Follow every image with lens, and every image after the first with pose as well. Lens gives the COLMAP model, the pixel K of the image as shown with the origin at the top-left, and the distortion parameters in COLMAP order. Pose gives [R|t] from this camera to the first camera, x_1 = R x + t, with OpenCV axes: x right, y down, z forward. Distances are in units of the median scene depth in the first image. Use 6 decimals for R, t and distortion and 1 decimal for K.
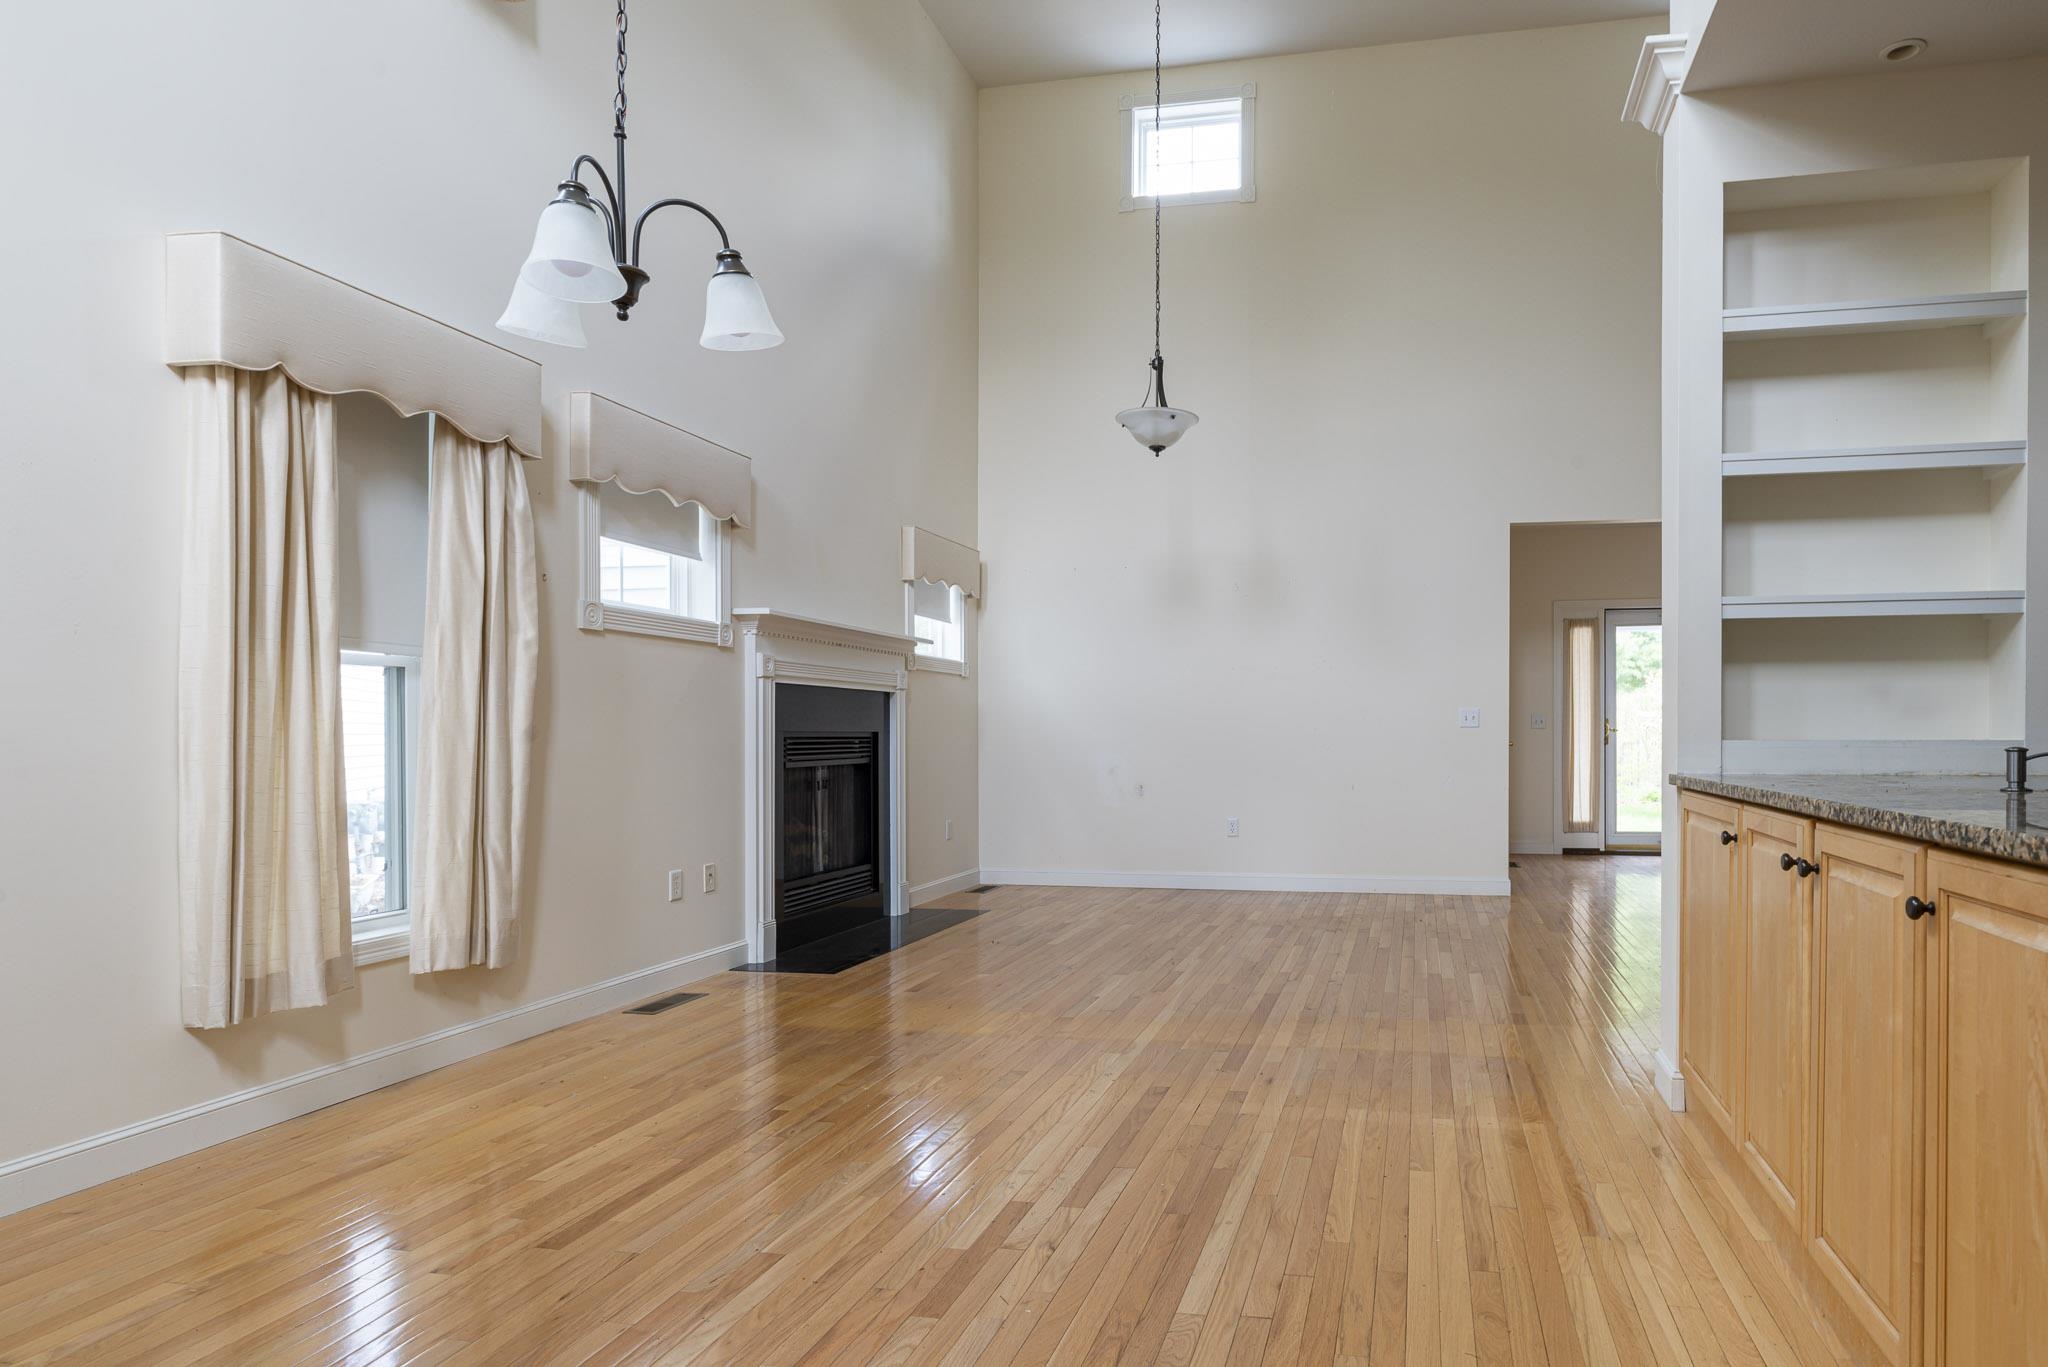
lens RADIAL K [[1158.9, 0, 1203.4], [0, 1158.9, 746.8], [0, 0, 1]] dist [-0.000817, 0.000771]
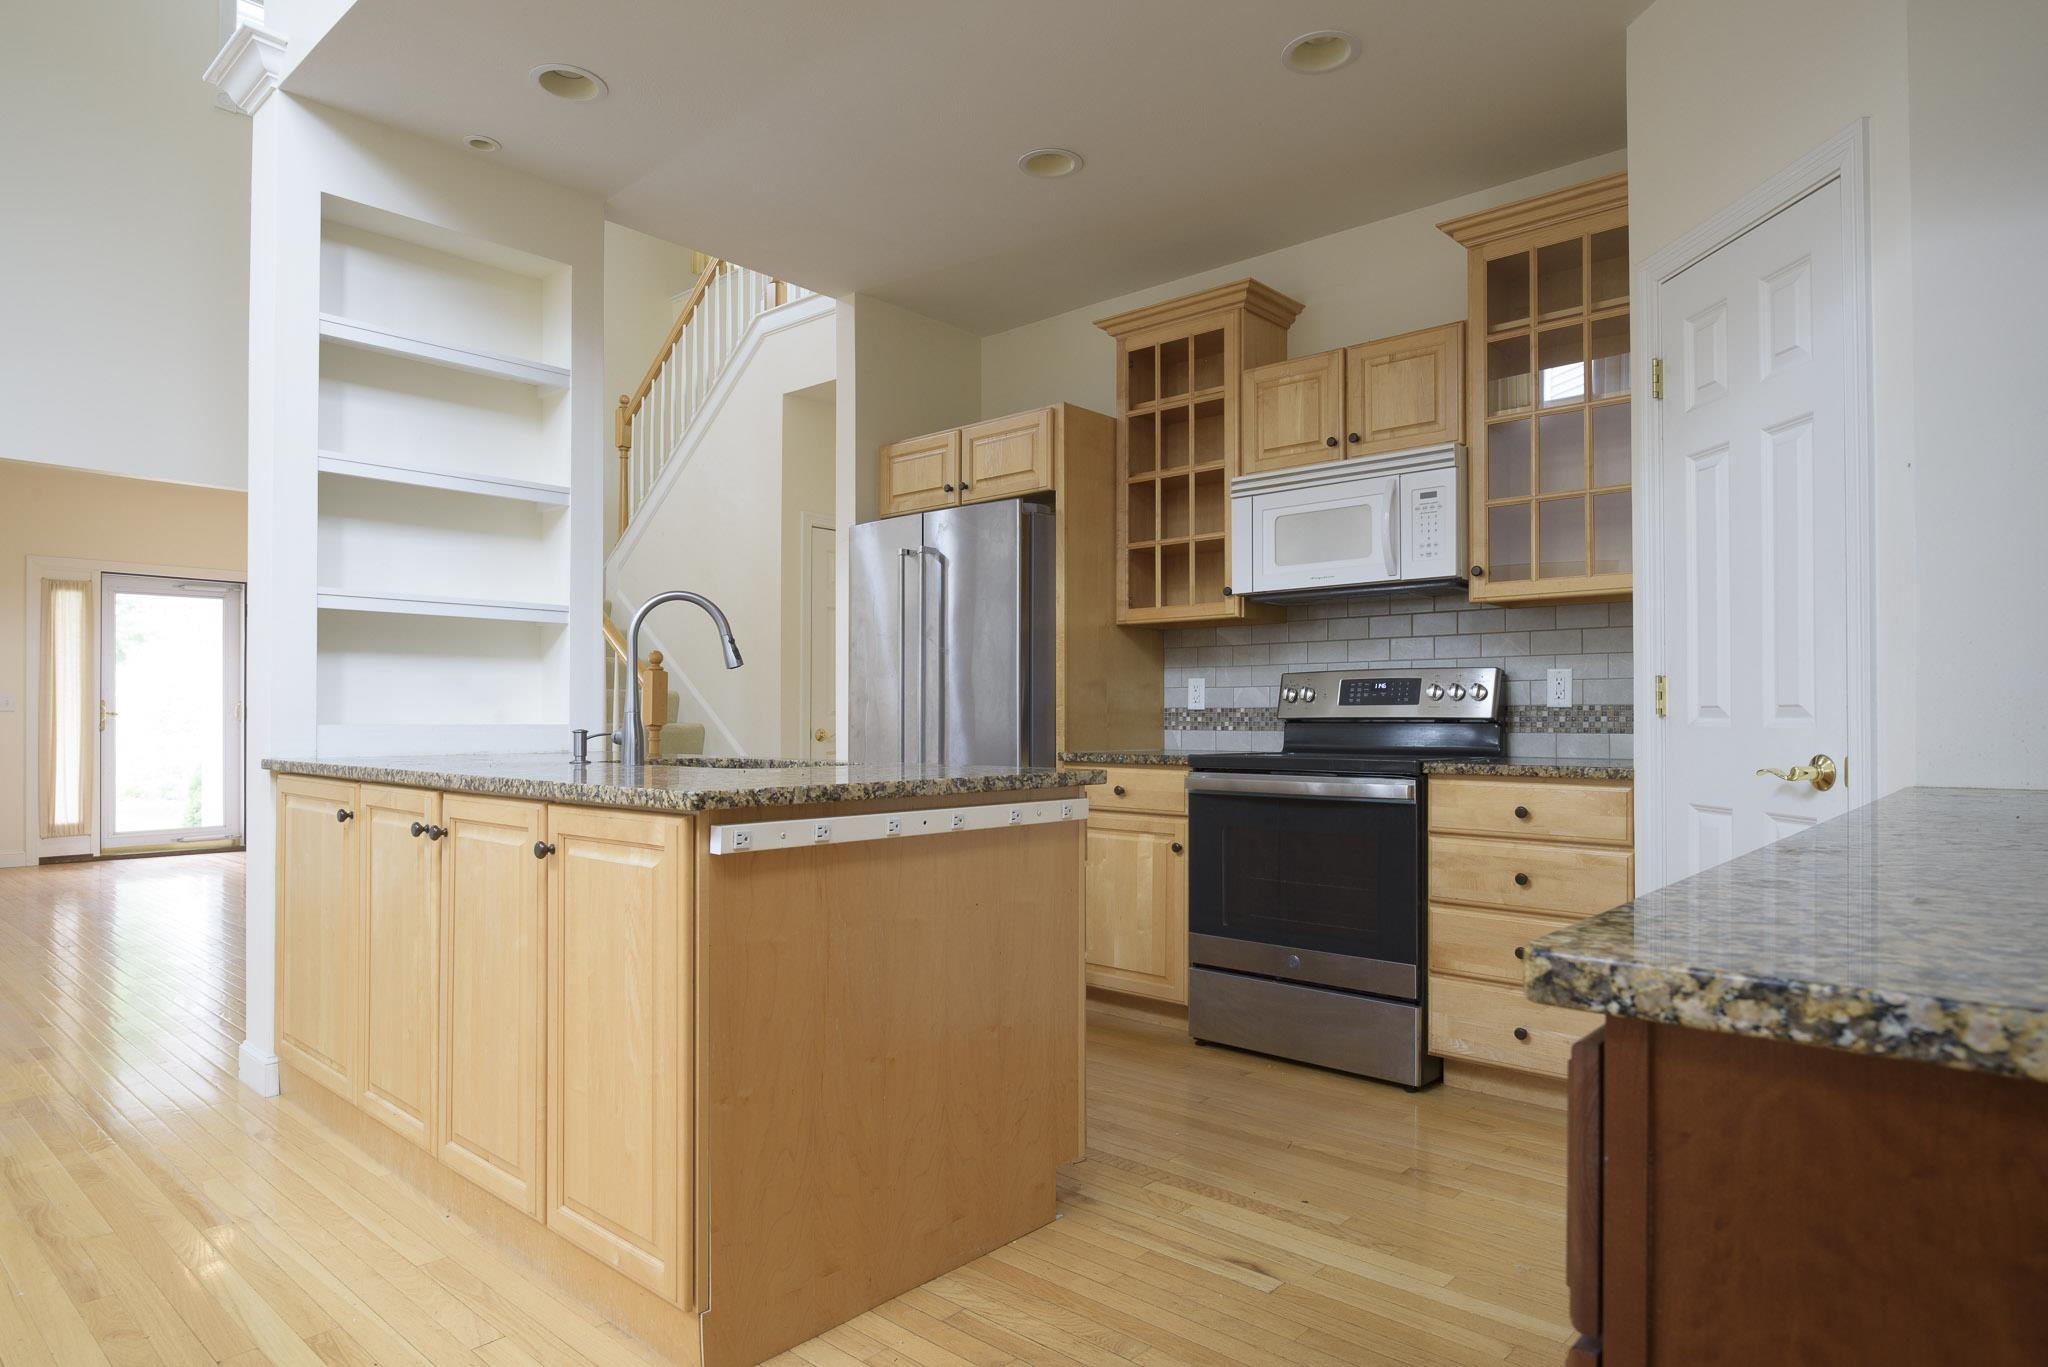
lens RADIAL K [[1174.7, 0, 1040.6], [0, 1174.7, 711.1], [0, 0, 1]] dist [-0.012235, 0.001555]
pose [[0.507573, 0.008830, 0.861563, -0.124302], [0.006702, 0.999877, -0.014196, 0.001140], [-0.861583, 0.012980, 0.507451, -0.086953]]
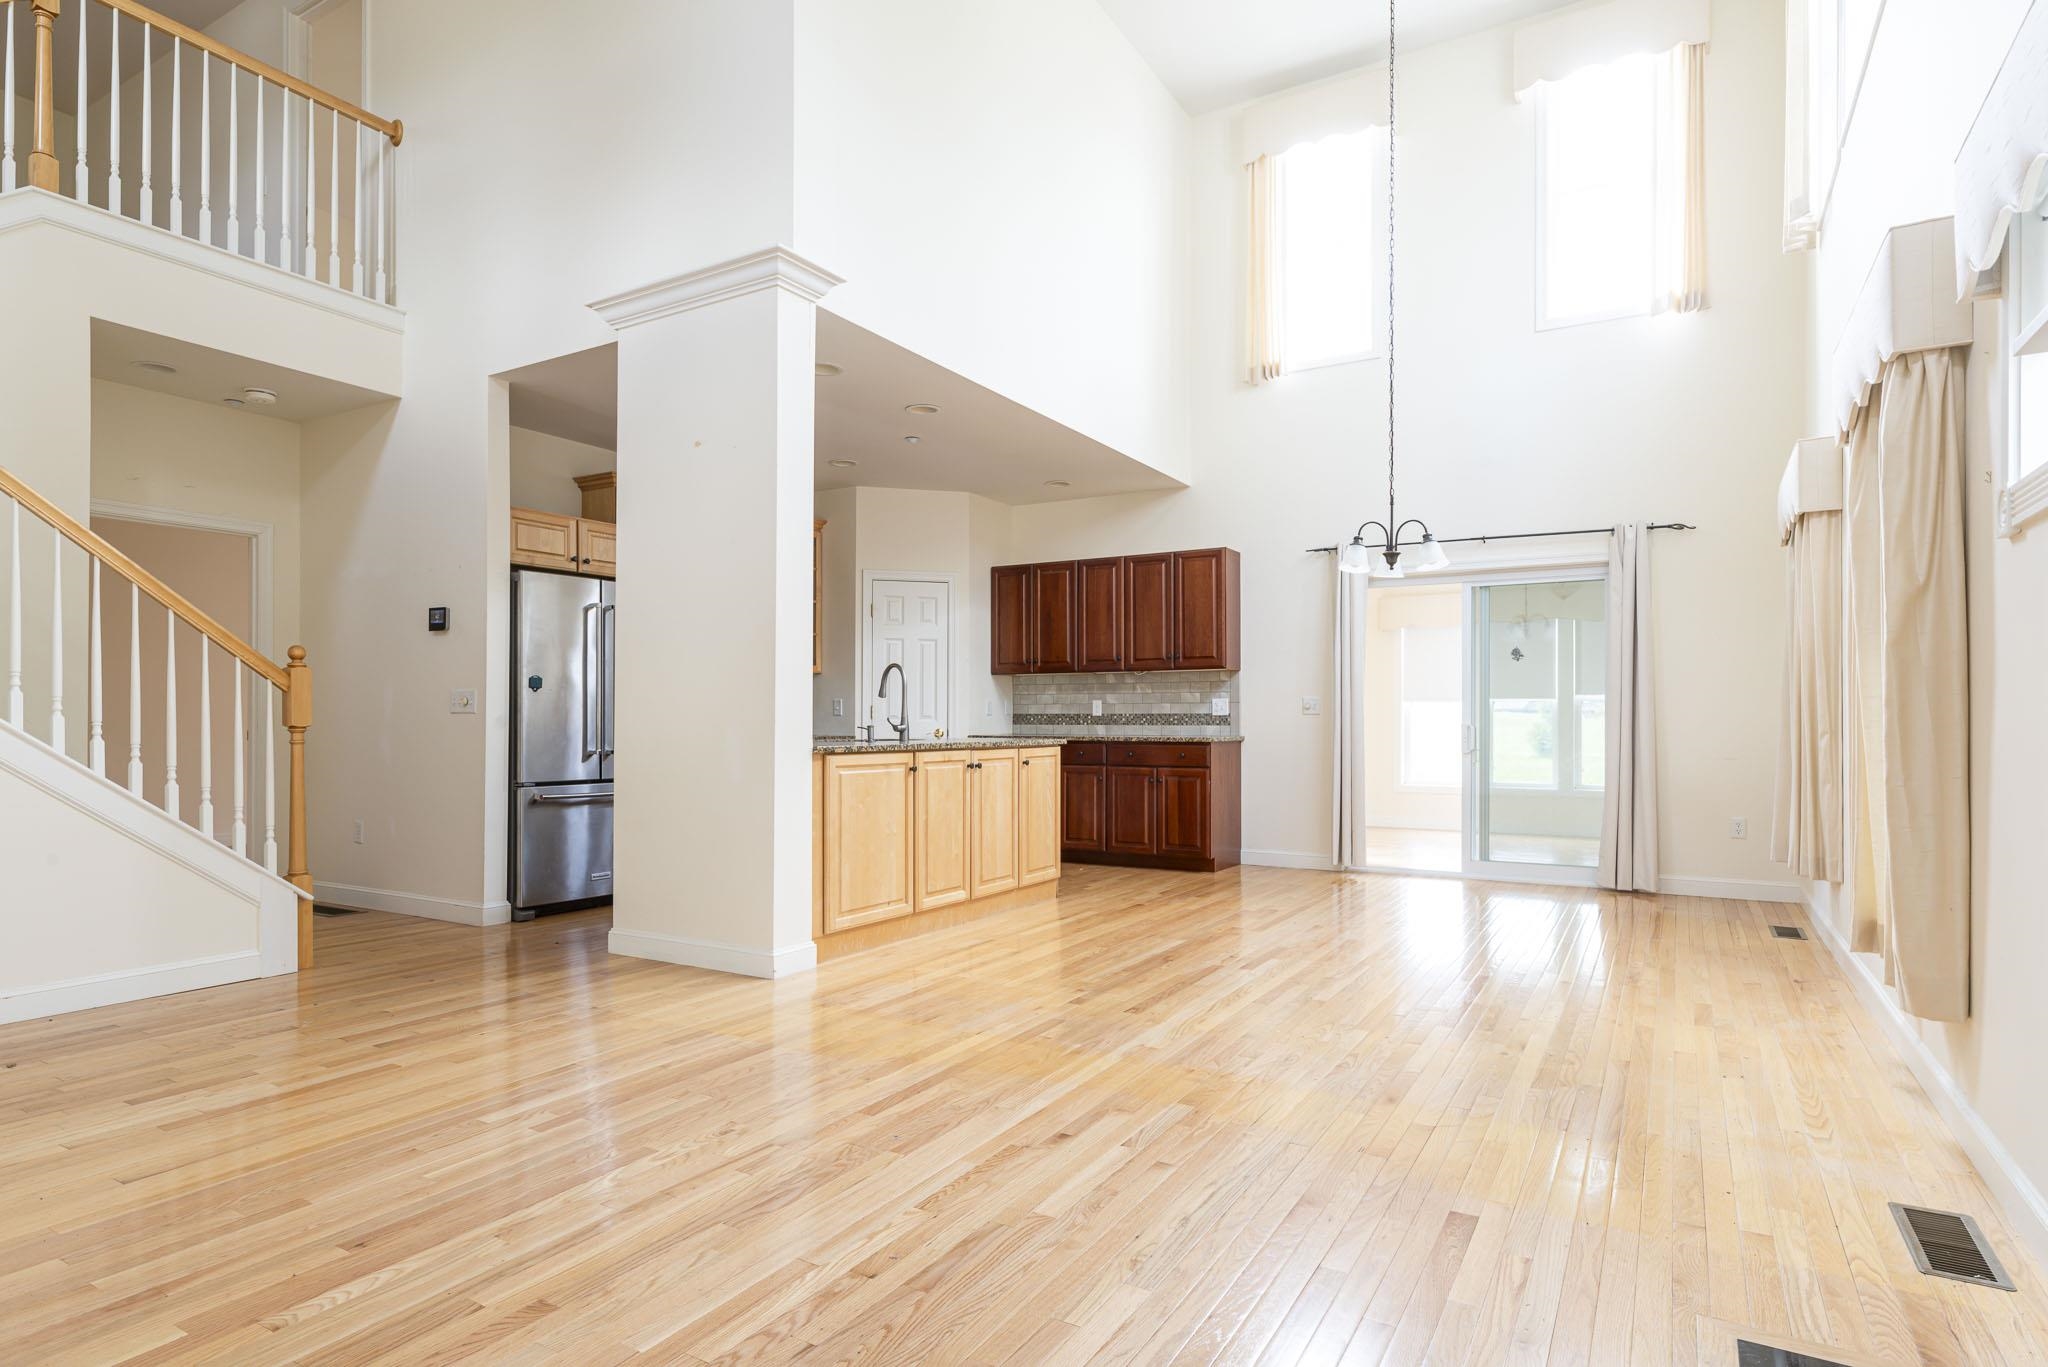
lens RADIAL K [[1079.0, 0, 1034.3], [0, 1079.0, 715.8], [0, 0, 1]] dist [-0.000358, 0.000986]
pose [[-0.939755, 0.001511, 0.341846, -0.351601], [0.003681, 0.999977, 0.005699, -0.023976], [-0.341829, 0.006614, -0.939739, 2.243193]]
